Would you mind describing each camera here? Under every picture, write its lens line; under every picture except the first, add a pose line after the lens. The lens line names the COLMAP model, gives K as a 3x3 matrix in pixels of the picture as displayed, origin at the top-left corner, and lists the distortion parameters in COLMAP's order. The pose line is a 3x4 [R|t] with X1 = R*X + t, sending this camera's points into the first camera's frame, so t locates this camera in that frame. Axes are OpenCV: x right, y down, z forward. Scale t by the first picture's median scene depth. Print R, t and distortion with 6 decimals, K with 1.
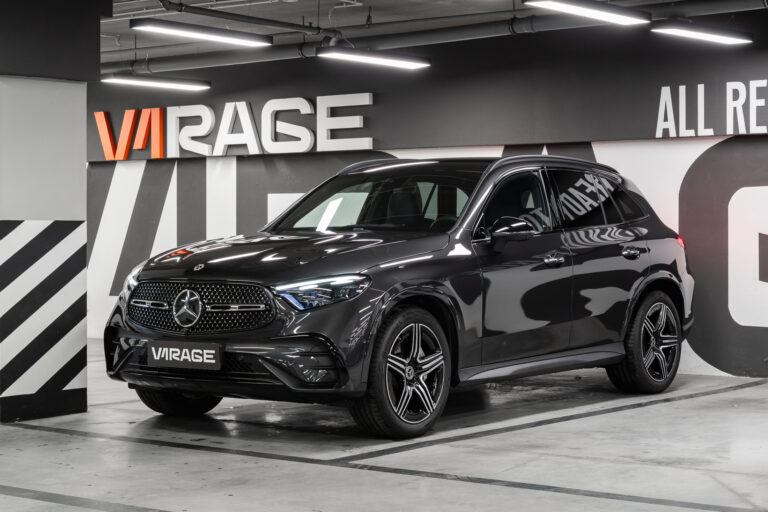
lens RADIAL K [[1509.0, 0, 379.1], [0, 1509.0, 252.8], [0, 0, 1]] dist [0.032304, 0.000000]
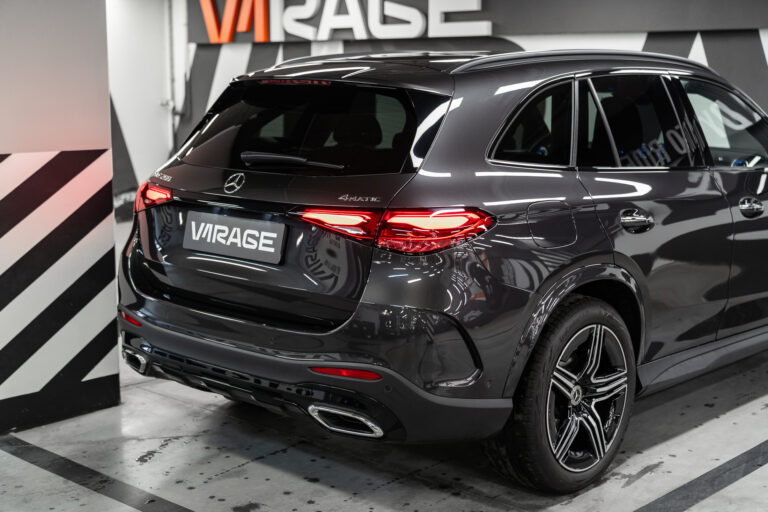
lens RADIAL K [[1108.7, 0, 390.4], [0, 1108.7, 259.9], [0, 0, 1]] dist [0.011336, 0.000000]
pose [[0.997306, 0.017295, -0.071279, -0.021048], [-0.006756, 0.989331, 0.145529, -0.045531], [0.073036, -0.144655, 0.986783, 0.466181]]
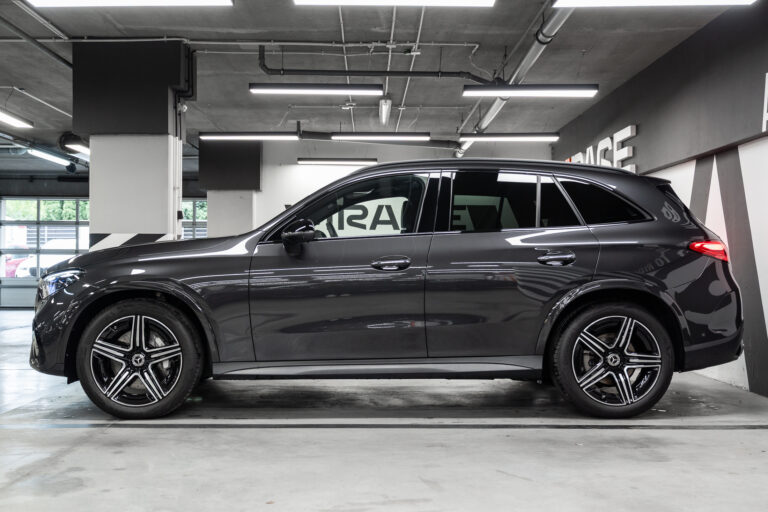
lens RADIAL K [[842.3, 0, 387.3], [0, 842.3, 253.7], [0, 0, 1]] dist [0.003320, 0.000000]
pose [[0.634980, -0.006986, -0.772497, 0.525322], [-0.014321, 0.999681, -0.020812, 0.010311], [0.772396, 0.024278, 0.634677, 0.642650]]
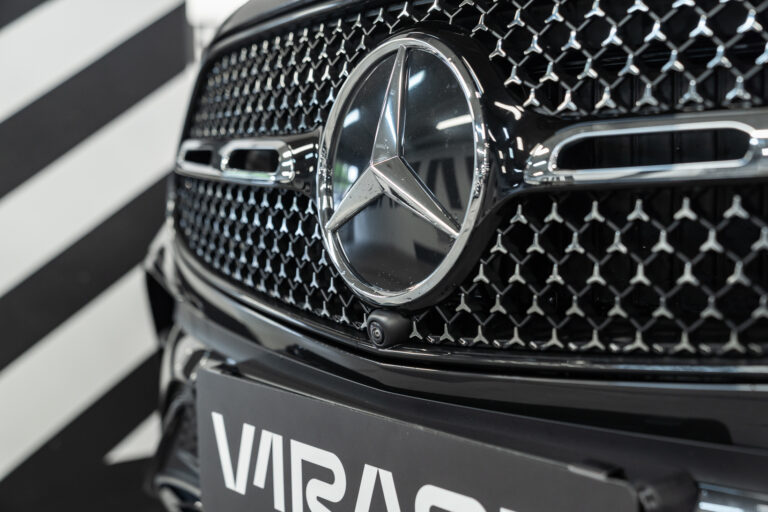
lens RADIAL K [[1108.7, 0, 383.2], [0, 1108.7, 257.4], [0, 0, 1]] dist [0.011336, 0.000000]
pose [[0.957643, 0.007770, -0.287853, -0.083348], [0.011366, 0.997837, 0.064747, 0.032276], [0.287734, -0.065277, 0.955483, 0.761794]]
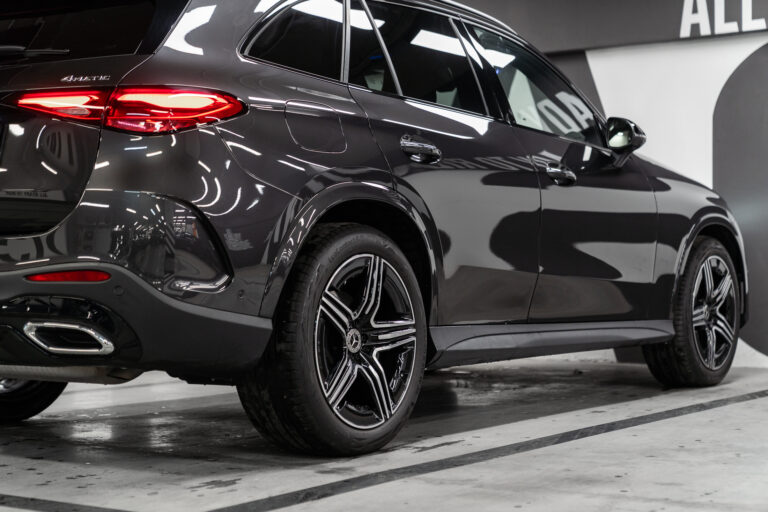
lens RADIAL K [[1389.9, 0, 376.5], [0, 1389.9, 270.0], [0, 0, 1]] dist [0.018867, 0.000000]
pose [[0.998552, -0.003986, 0.053652, 0.003782], [0.004359, 0.999967, -0.006843, 0.047546], [-0.053623, 0.007067, 0.998536, 0.430897]]
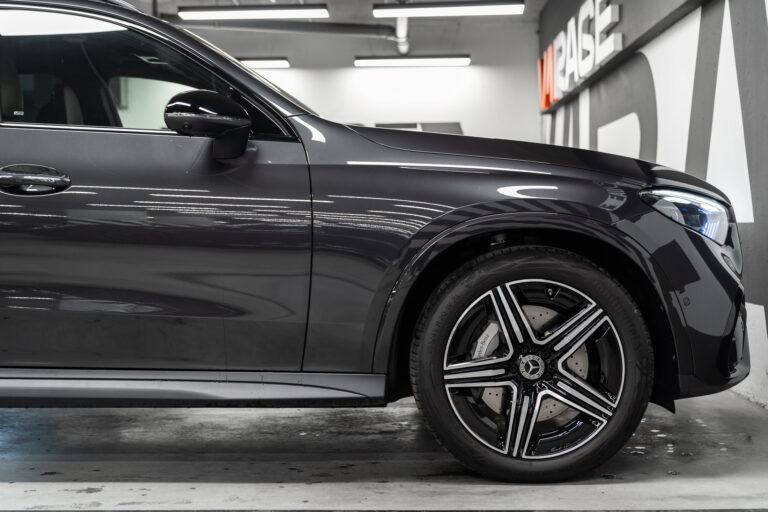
lens RADIAL K [[1006.1, 0, 385.4], [0, 1006.1, 259.9], [0, 0, 1]] dist [0.005126, 0.000000]
pose [[0.608201, 0.026652, -0.793336, 0.433401], [-0.000659, 0.999453, 0.033072, 0.019927], [0.793783, -0.019591, 0.607886, 0.889172]]
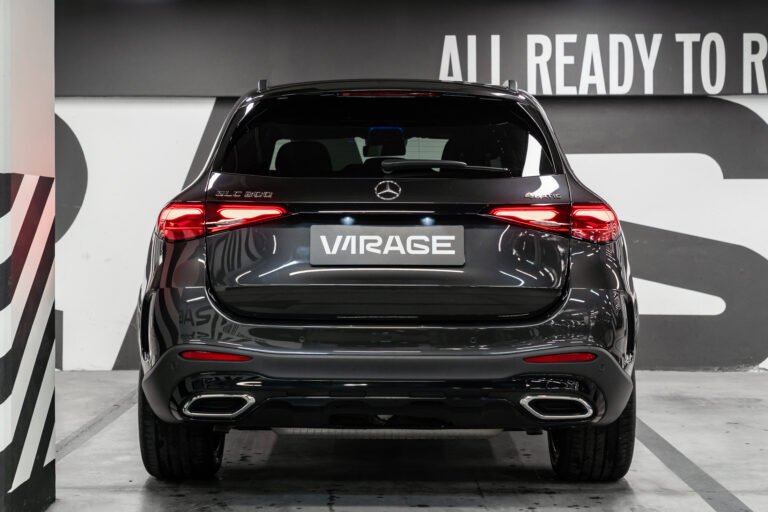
lens RADIAL K [[1505.9, 0, 373.1], [0, 1505.9, 215.3], [0, 0, 1]] dist [0.064889, 0.000000]
pose [[0.792494, 0.001333, 0.609878, -0.441637], [0.009130, 0.999860, -0.014049, 0.002768], [-0.609812, 0.016702, 0.792370, 0.443257]]
